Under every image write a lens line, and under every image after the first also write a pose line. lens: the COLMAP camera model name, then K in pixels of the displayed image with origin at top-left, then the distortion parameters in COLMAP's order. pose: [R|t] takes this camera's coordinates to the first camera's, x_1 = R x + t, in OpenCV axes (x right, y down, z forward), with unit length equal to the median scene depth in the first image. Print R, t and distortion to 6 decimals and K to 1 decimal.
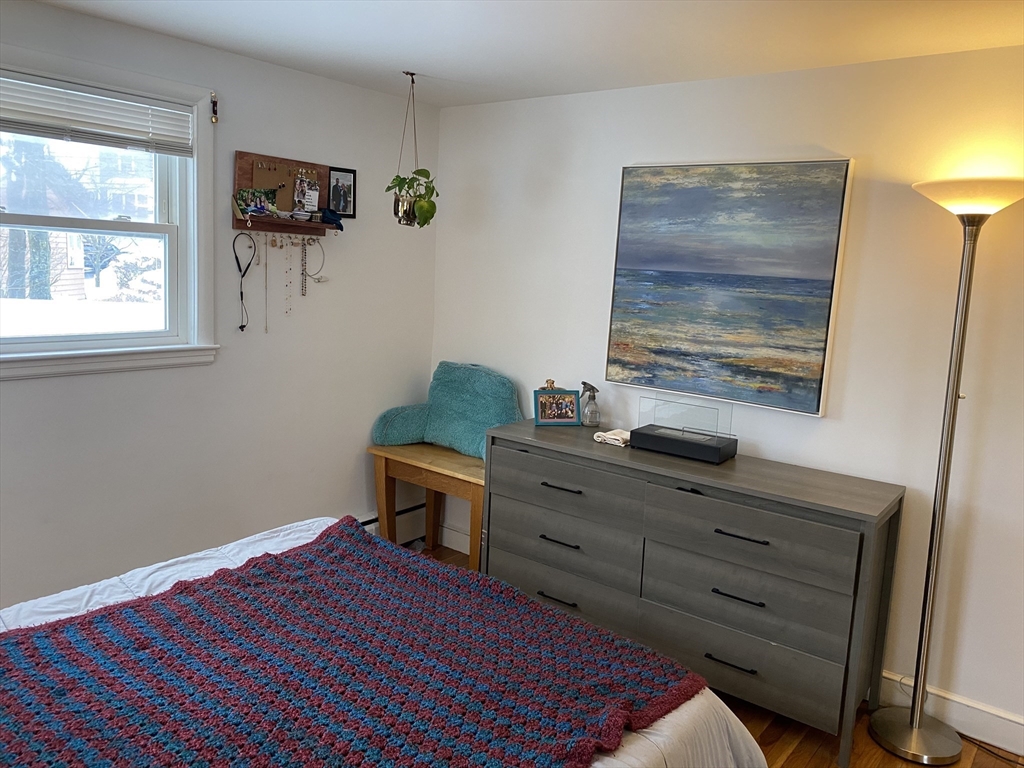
lens RADIAL K [[784.8, 0, 514.5], [0, 784.8, 382.9], [0, 0, 1]] dist [0.042336, -0.047355]
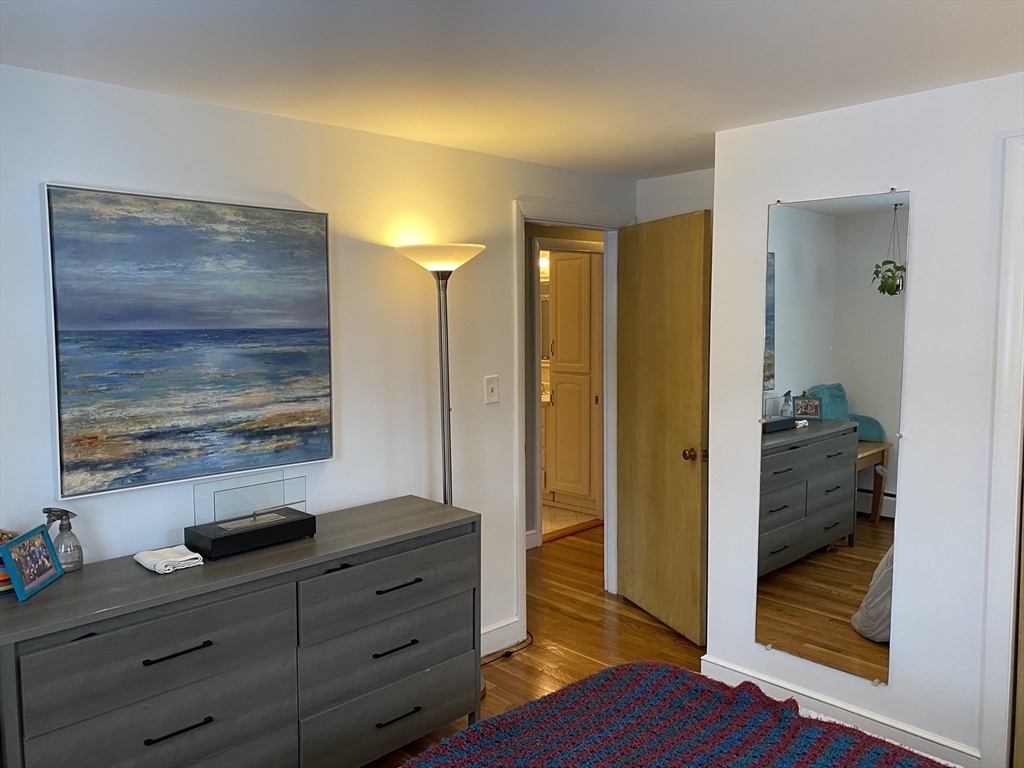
lens RADIAL K [[784.8, 0, 516.7], [0, 784.8, 379.7], [0, 0, 1]] dist [0.042336, -0.047355]
pose [[0.124942, -0.135876, 0.982816, -0.515020], [0.162371, 0.980023, 0.114849, -0.123151], [-0.978788, 0.145232, 0.144508, 0.535540]]
